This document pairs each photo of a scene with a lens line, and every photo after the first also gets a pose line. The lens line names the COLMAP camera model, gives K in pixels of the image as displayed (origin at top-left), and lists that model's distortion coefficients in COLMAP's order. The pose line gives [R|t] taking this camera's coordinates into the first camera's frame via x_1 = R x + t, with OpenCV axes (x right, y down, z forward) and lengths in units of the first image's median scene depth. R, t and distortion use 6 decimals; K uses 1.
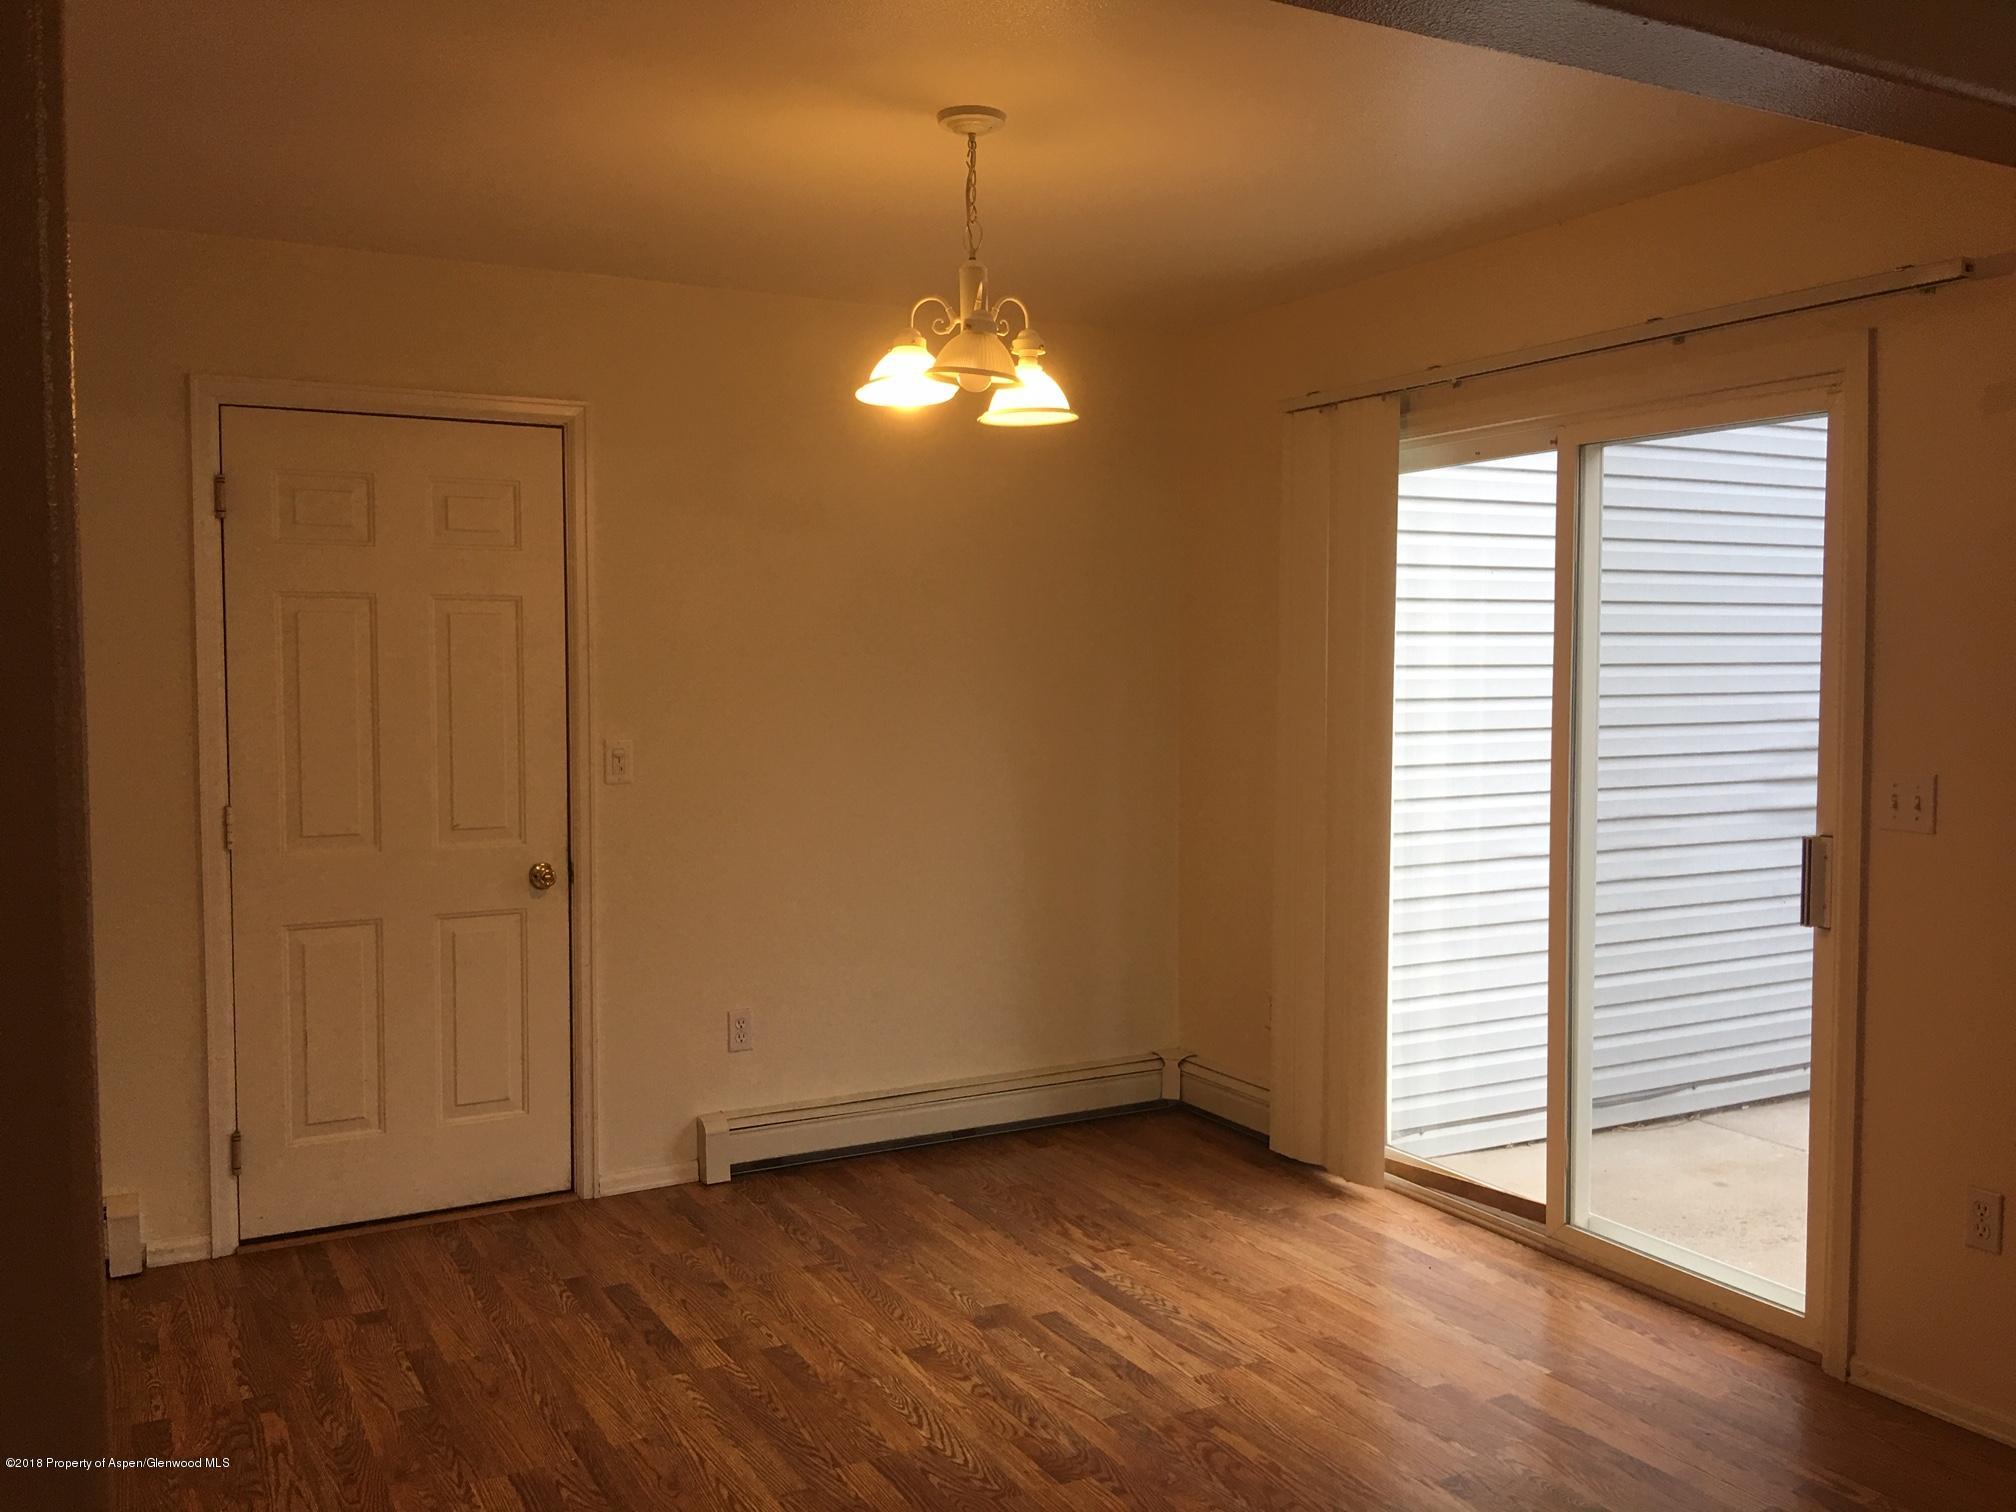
lens RADIAL K [[1702.1, 0, 1004.3], [0, 1702.1, 760.2], [0, 0, 1]] dist [0.078059, -0.131625]
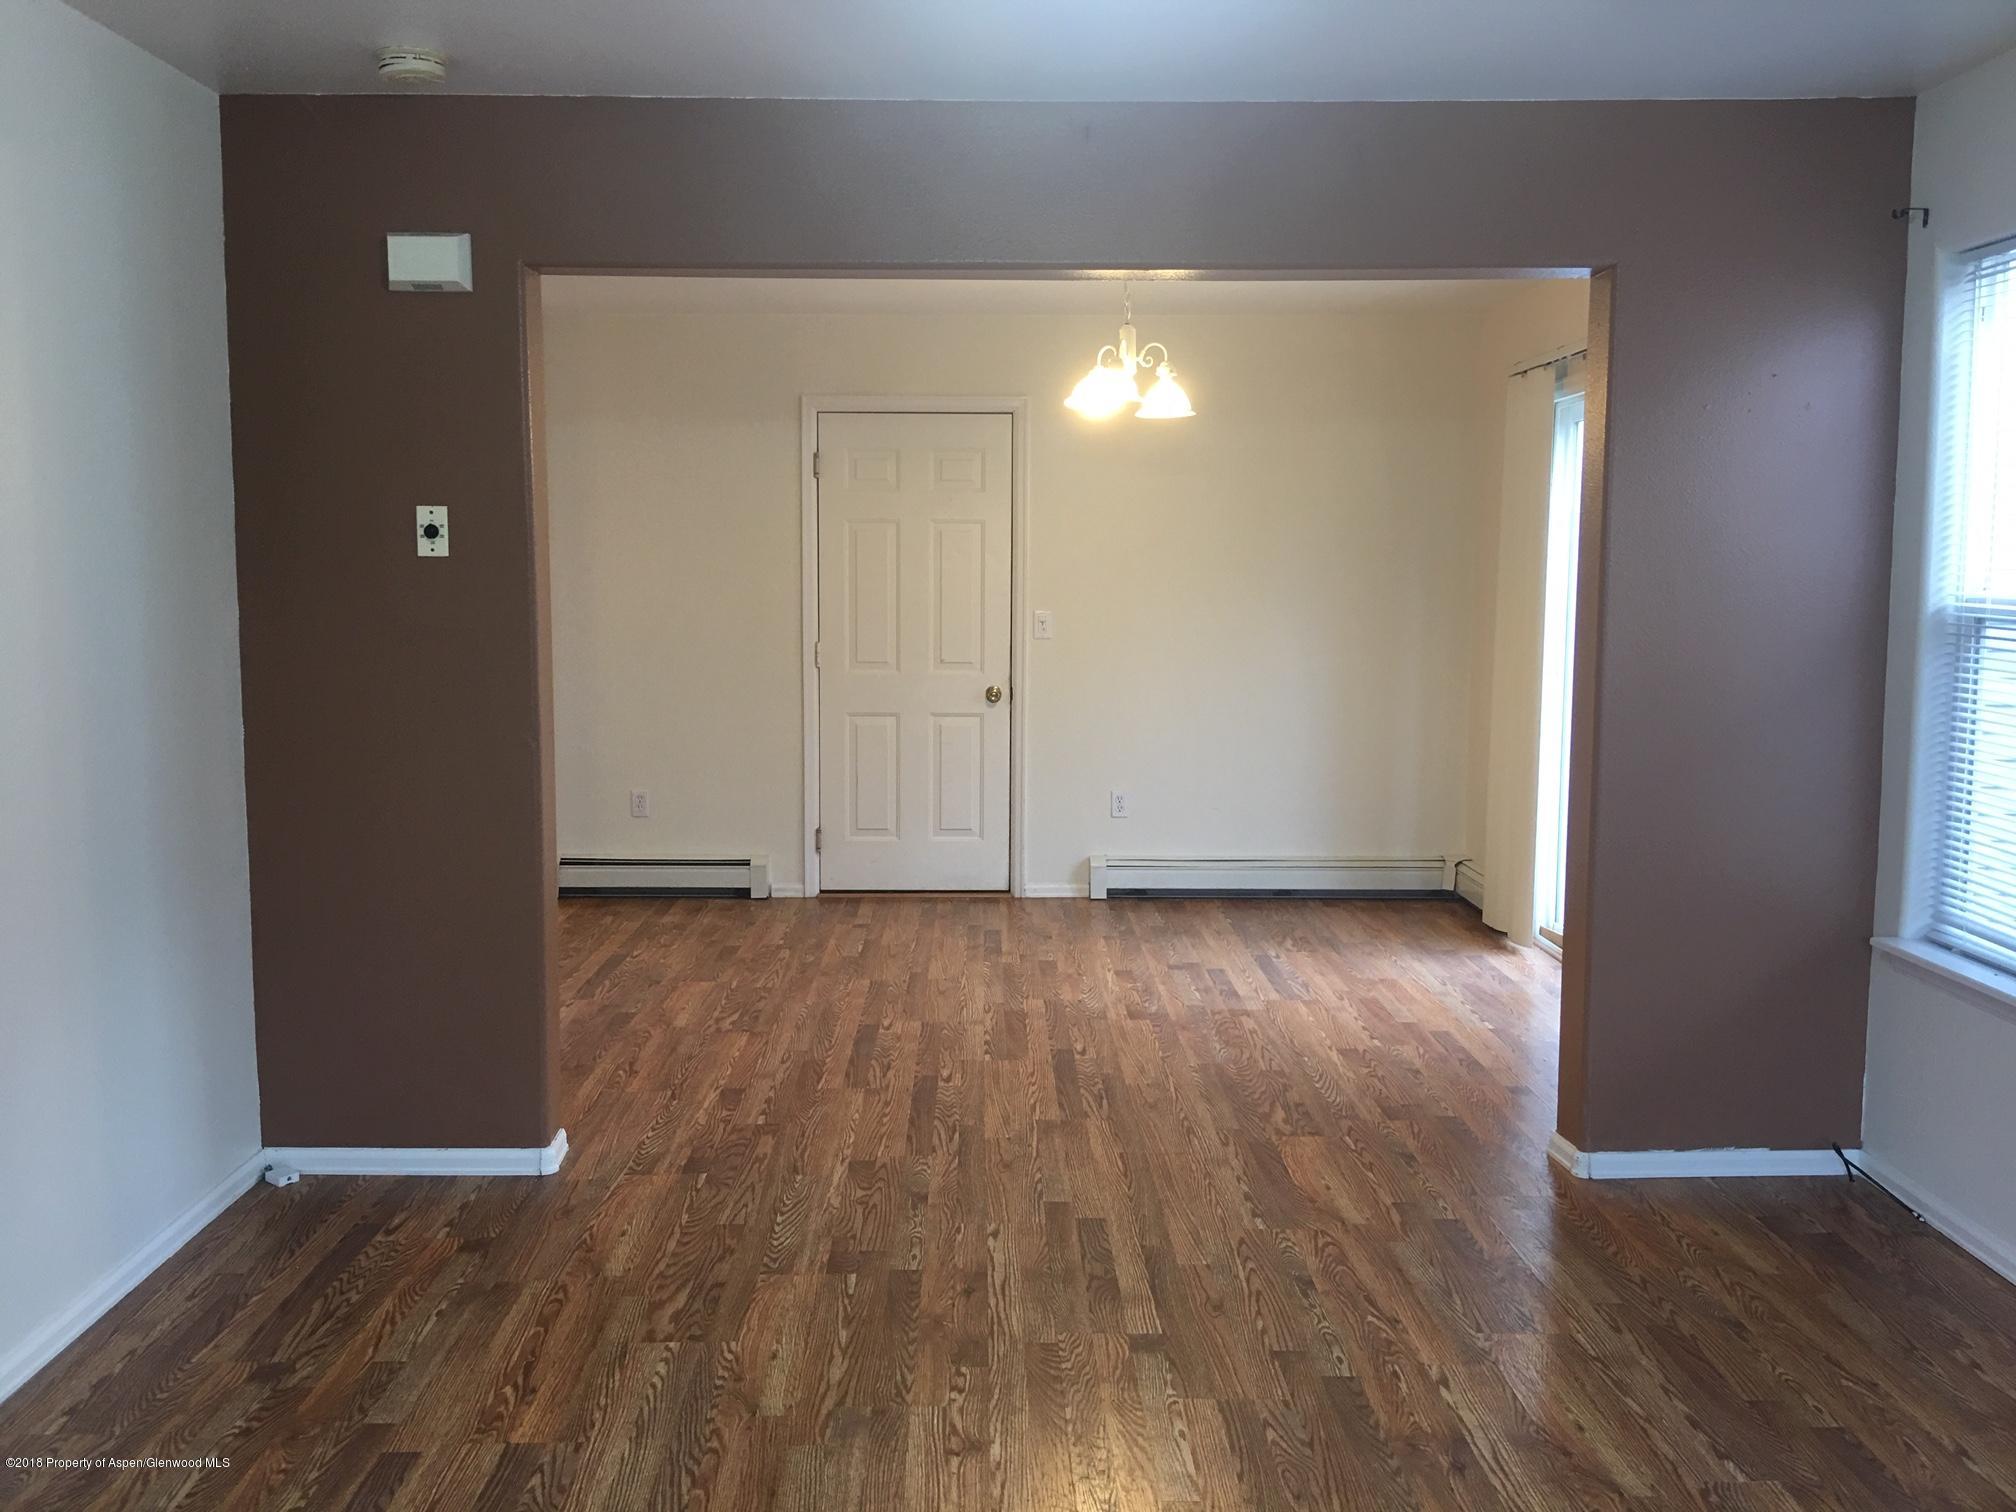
lens RADIAL K [[1702.1, 0, 1011.8], [0, 1702.1, 753.0], [0, 0, 1]] dist [0.078059, -0.131625]
pose [[0.886527, 0.055974, -0.459278, 0.490173], [-0.034302, 0.997875, 0.055402, 0.033670], [0.461403, -0.033361, 0.886563, -0.421933]]
